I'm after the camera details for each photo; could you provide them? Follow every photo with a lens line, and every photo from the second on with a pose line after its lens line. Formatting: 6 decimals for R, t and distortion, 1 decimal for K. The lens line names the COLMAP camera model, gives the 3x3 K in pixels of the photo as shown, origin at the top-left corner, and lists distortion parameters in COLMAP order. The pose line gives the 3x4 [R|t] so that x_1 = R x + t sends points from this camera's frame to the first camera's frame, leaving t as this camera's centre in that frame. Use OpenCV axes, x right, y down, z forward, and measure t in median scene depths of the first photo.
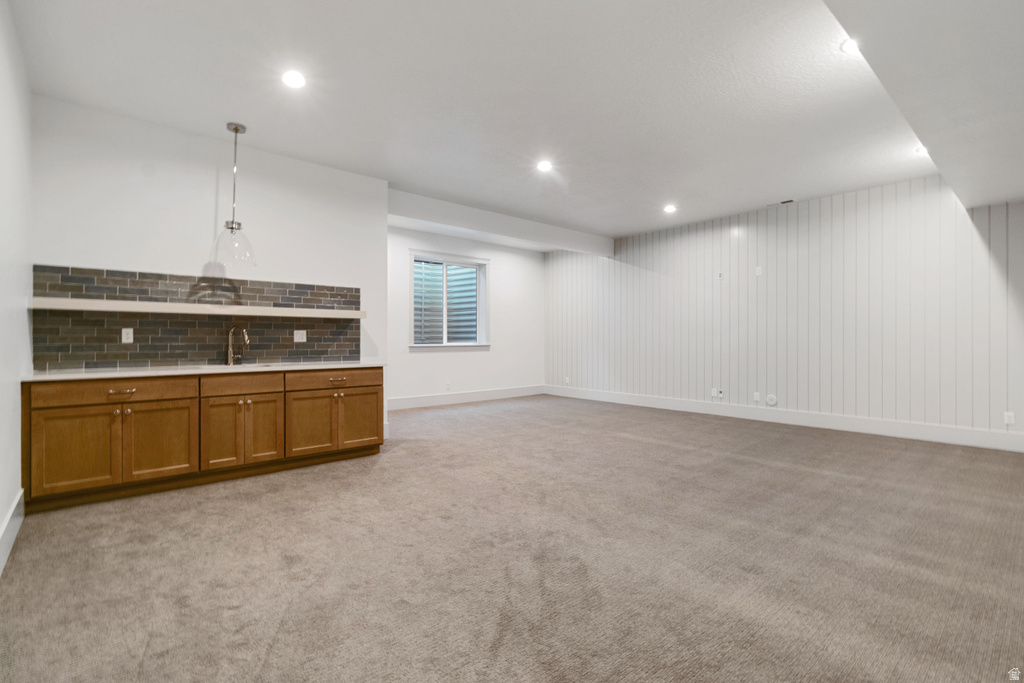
lens RADIAL K [[466.1, 0, 510.7], [0, 466.1, 342.2], [0, 0, 1]] dist [0.001426, -0.000268]
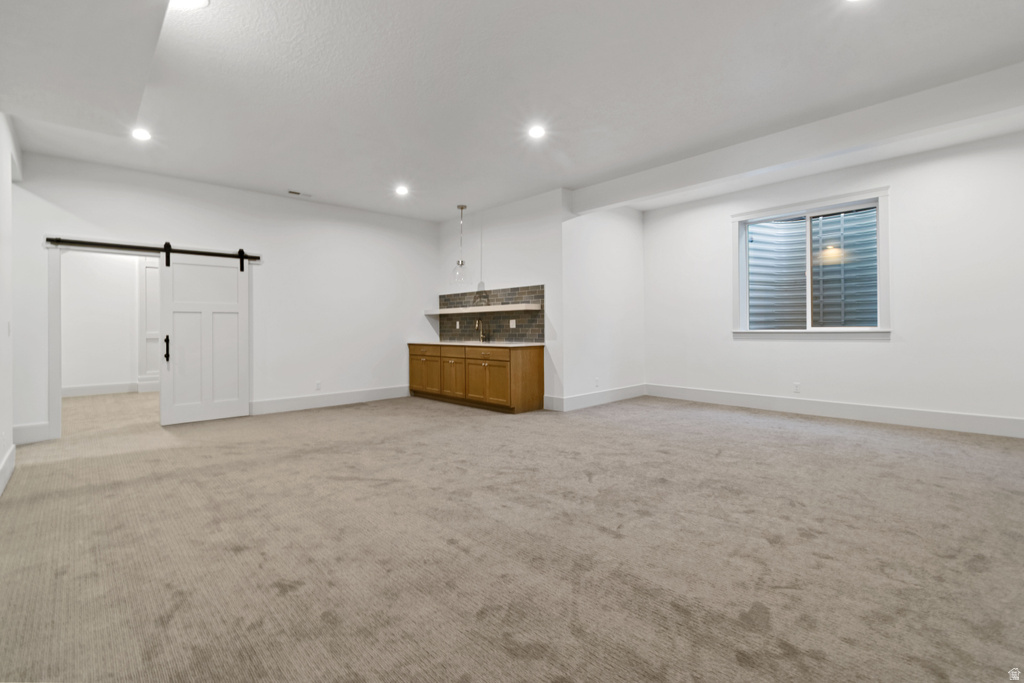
lens RADIAL K [[466.1, 0, 508.1], [0, 466.1, 330.8], [0, 0, 1]] dist [0.001426, -0.000268]
pose [[0.037592, 0.007257, -0.999267, 1.000407], [0.004009, 0.999964, 0.007413, -0.002192], [0.999285, -0.004285, 0.037561, 0.933471]]
